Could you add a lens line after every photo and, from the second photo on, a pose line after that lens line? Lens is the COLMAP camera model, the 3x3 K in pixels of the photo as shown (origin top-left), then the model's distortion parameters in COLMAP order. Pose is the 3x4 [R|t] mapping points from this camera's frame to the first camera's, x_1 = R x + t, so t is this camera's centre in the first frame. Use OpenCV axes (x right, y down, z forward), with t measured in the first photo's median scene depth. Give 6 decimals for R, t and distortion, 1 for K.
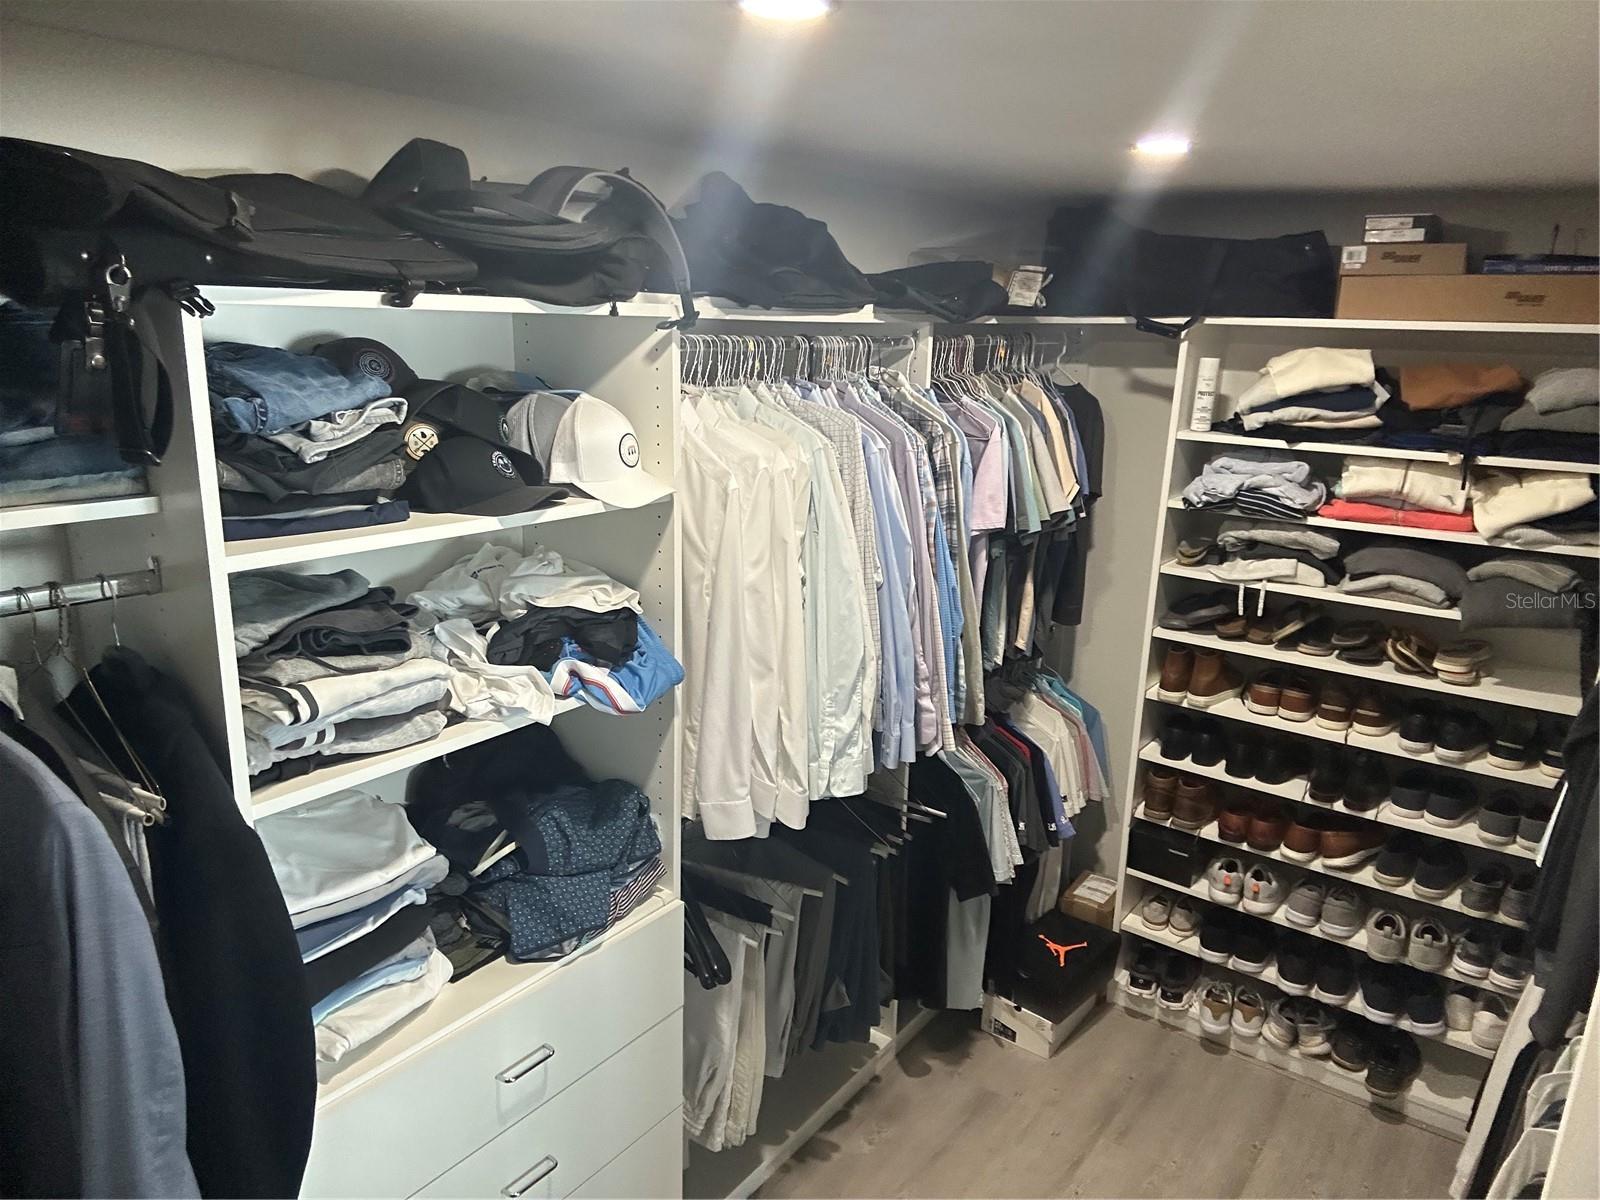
lens RADIAL K [[1066.3, 0, 800.0], [0, 1066.3, 600.0], [0, 0, 1]] dist [0.065575, -0.108567]
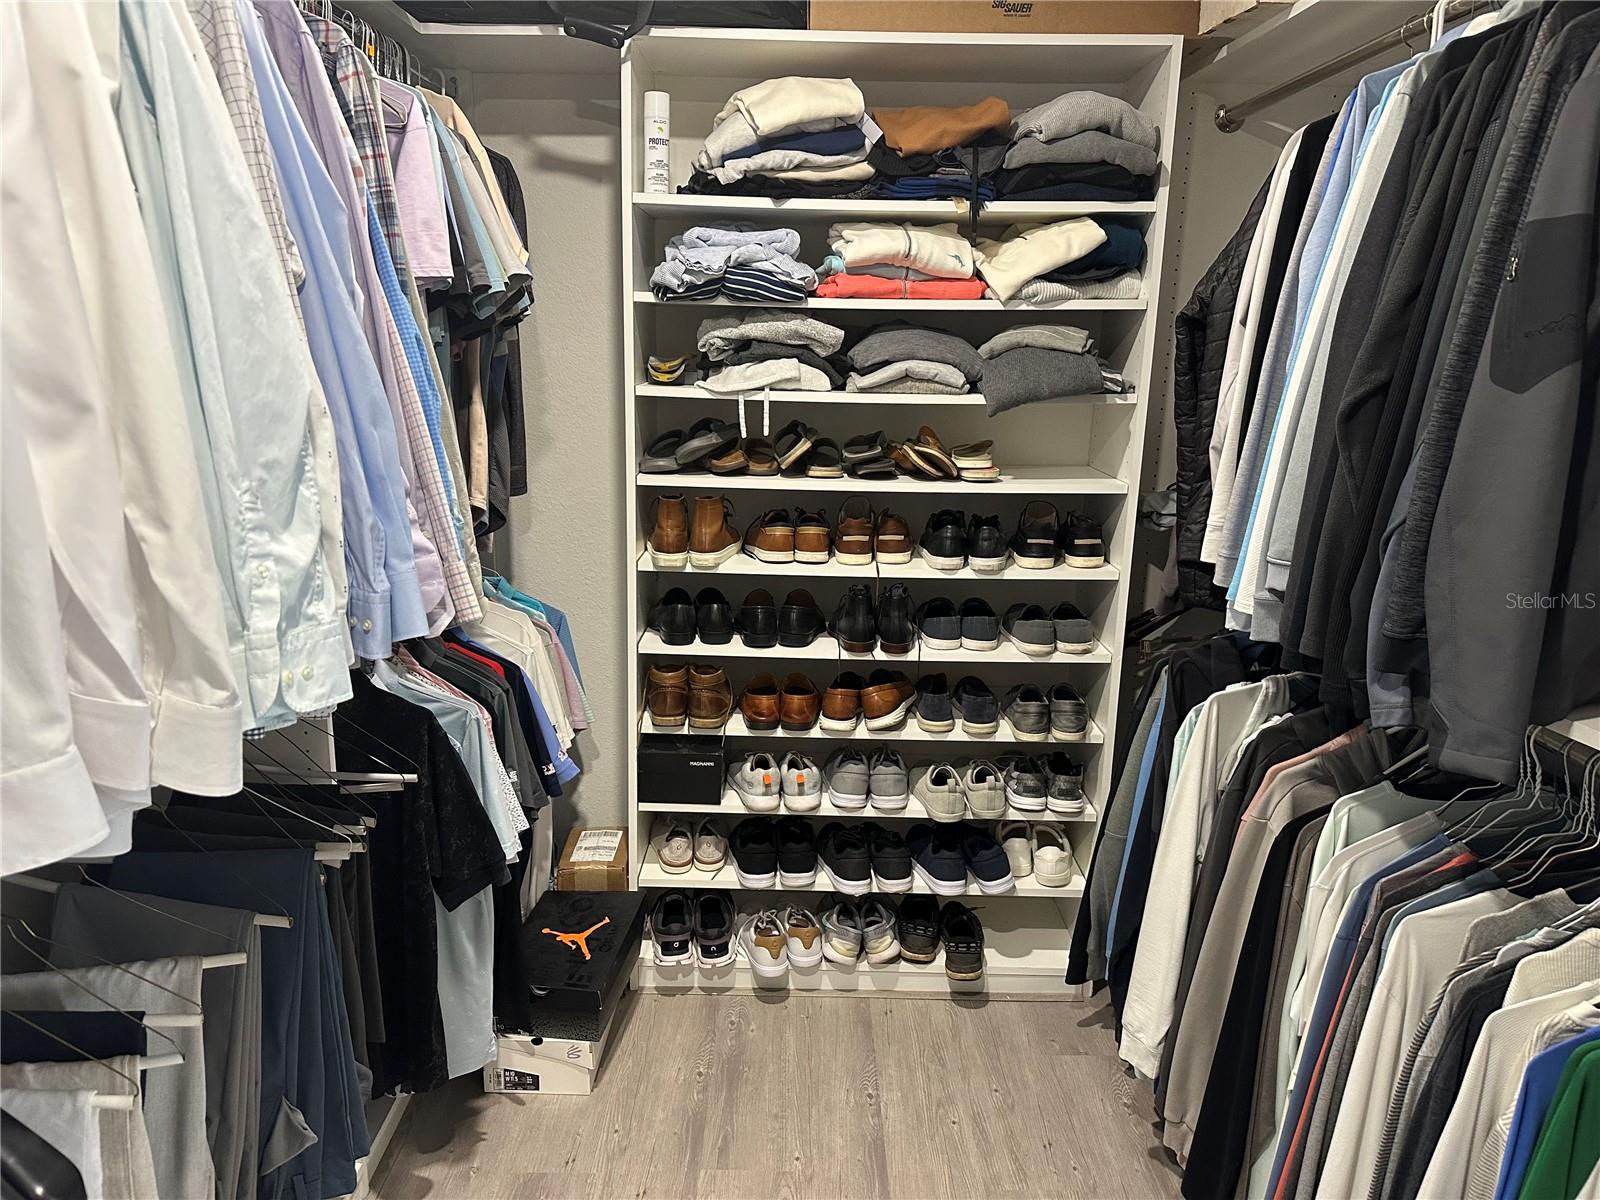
lens RADIAL K [[1092.0, 0, 782.1], [0, 1092.0, 602.8], [0, 0, 1]] dist [0.149955, -0.238083]
pose [[0.803865, -0.147608, 0.576205, -0.045632], [0.149033, 0.987802, 0.045133, 0.102570], [-0.575838, 0.049593, 0.816058, 0.346422]]
